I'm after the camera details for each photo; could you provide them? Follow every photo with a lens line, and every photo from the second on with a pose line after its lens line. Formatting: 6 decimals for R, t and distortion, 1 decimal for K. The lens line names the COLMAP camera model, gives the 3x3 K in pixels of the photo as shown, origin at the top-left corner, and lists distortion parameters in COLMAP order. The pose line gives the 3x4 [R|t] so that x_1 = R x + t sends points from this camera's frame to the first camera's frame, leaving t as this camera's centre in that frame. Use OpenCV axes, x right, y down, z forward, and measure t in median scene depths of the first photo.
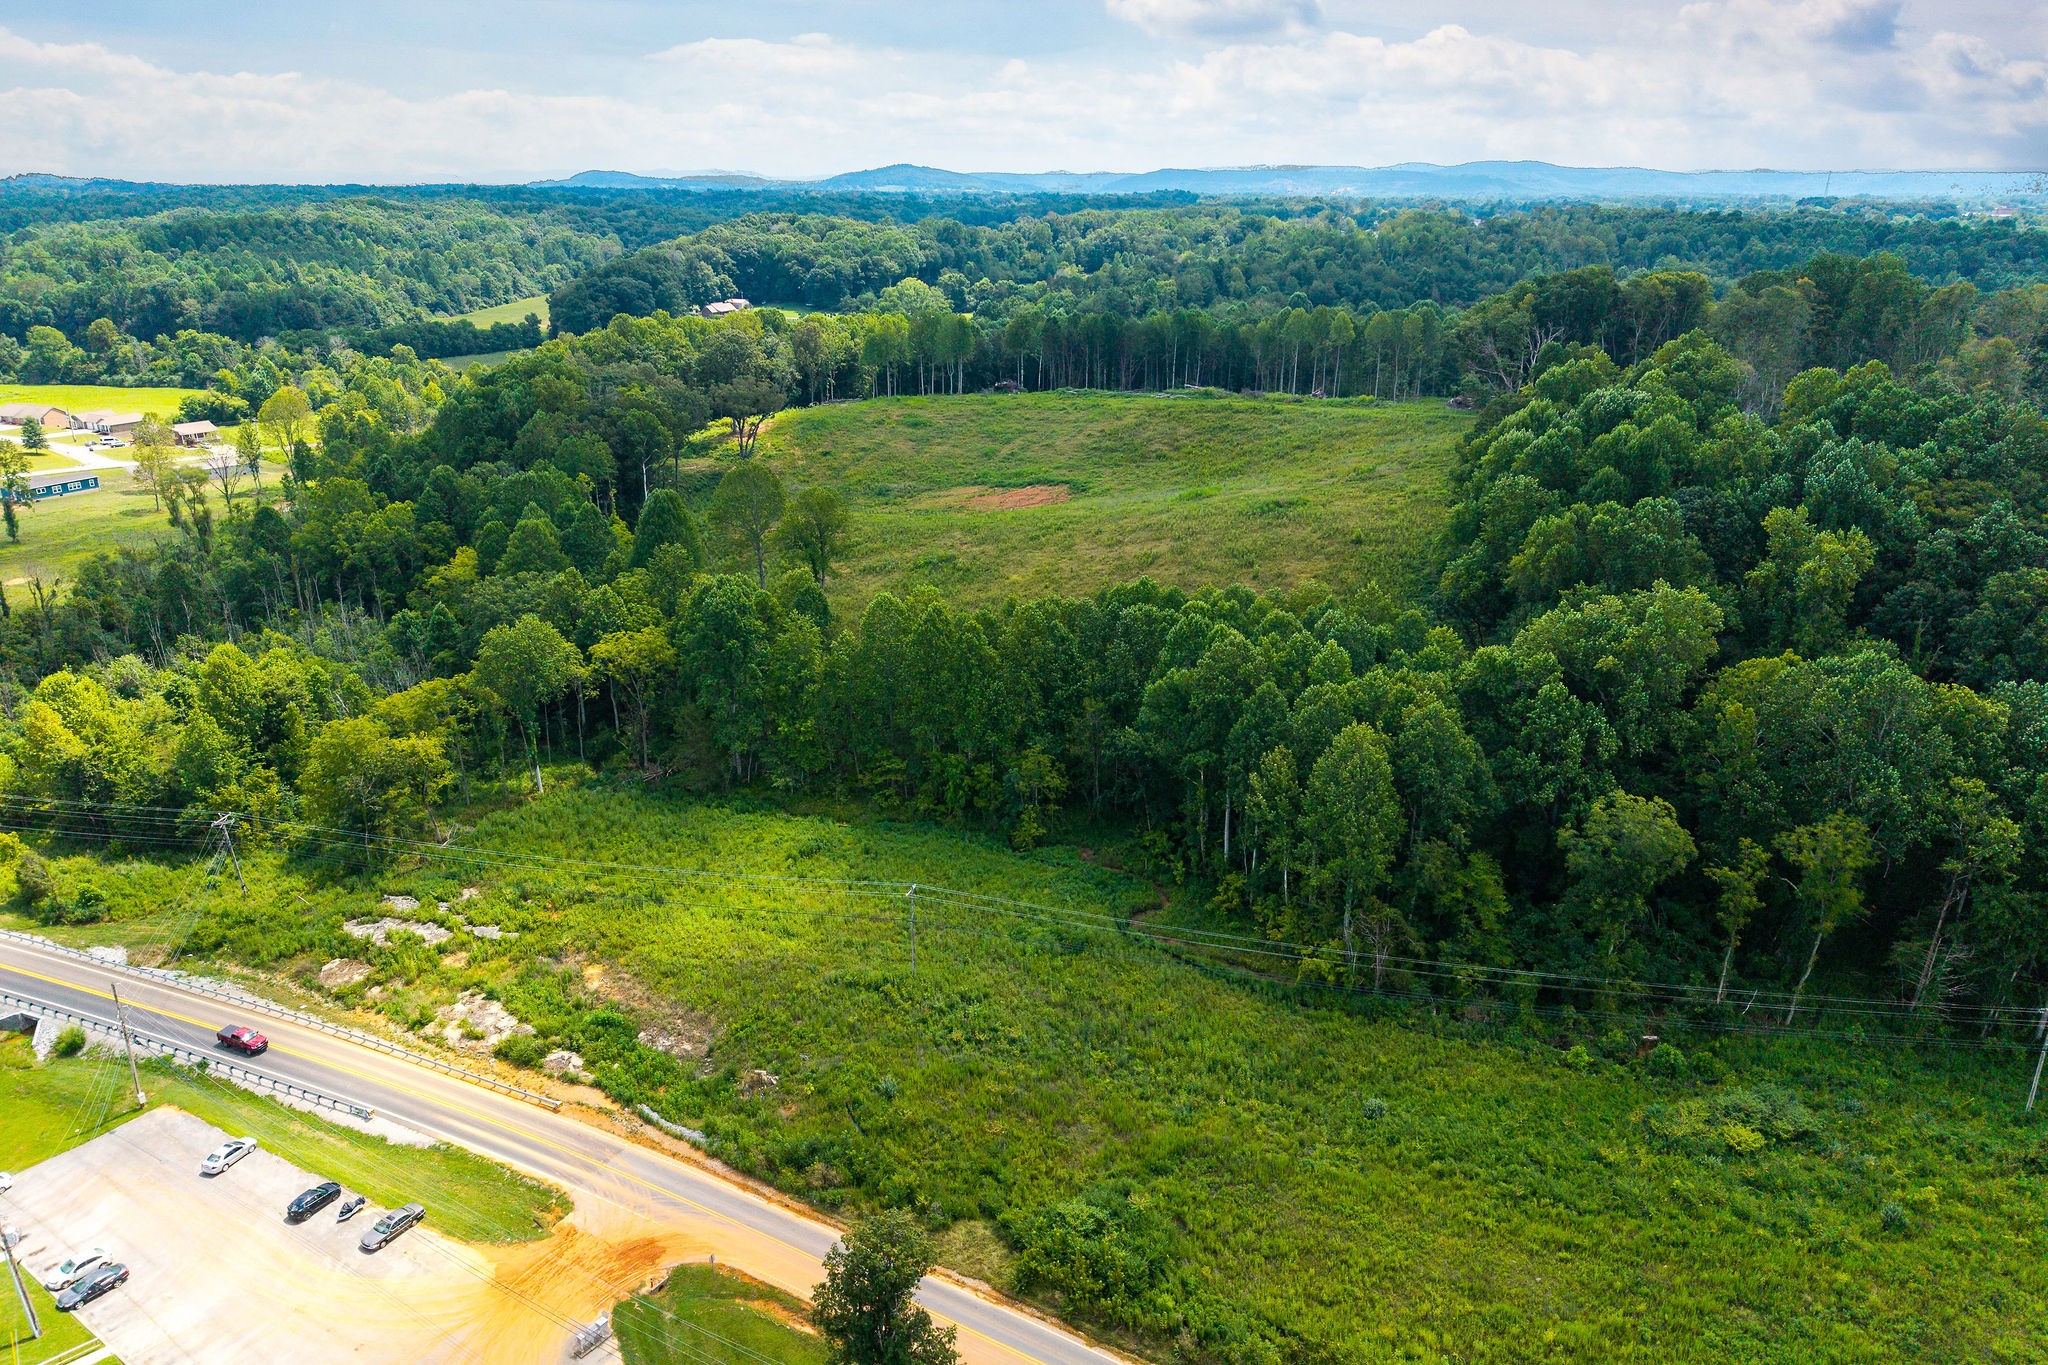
lens RADIAL K [[1385.8, 0, 1054.7], [0, 1385.8, 681.3], [0, 0, 1]] dist [0.046570, -0.072384]
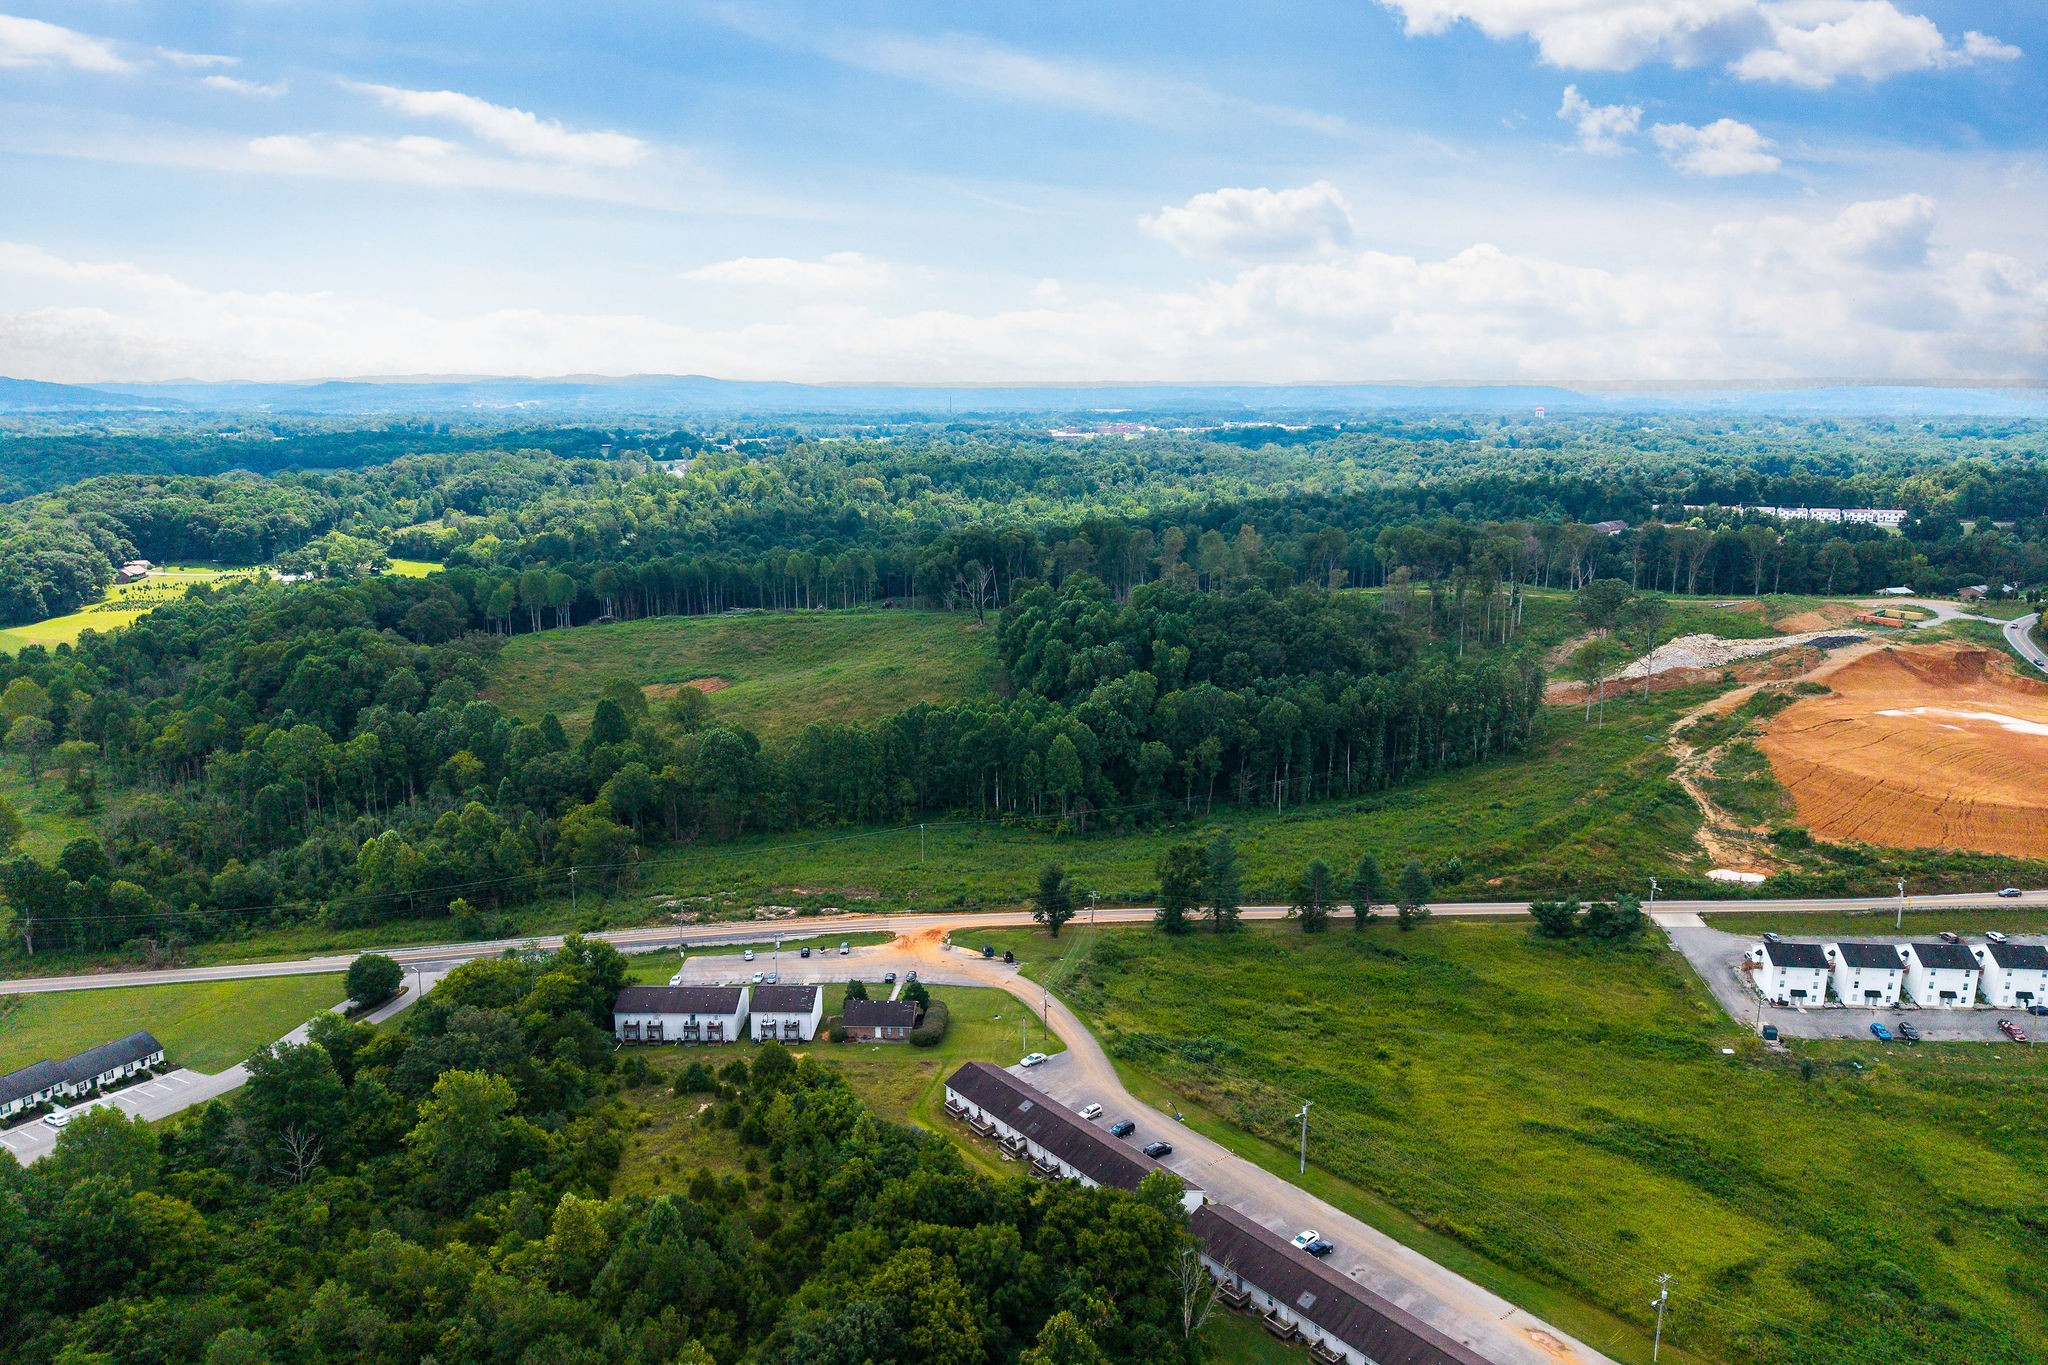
lens RADIAL K [[1385.8, 0, 1054.7], [0, 1385.8, 681.3], [0, 0, 1]] dist [0.046570, -0.072384]
pose [[0.828838, -0.119158, 0.546653, -1.111803], [0.187818, 0.979617, -0.071235, 0.107204], [-0.527022, 0.161713, 0.834324, -1.113605]]
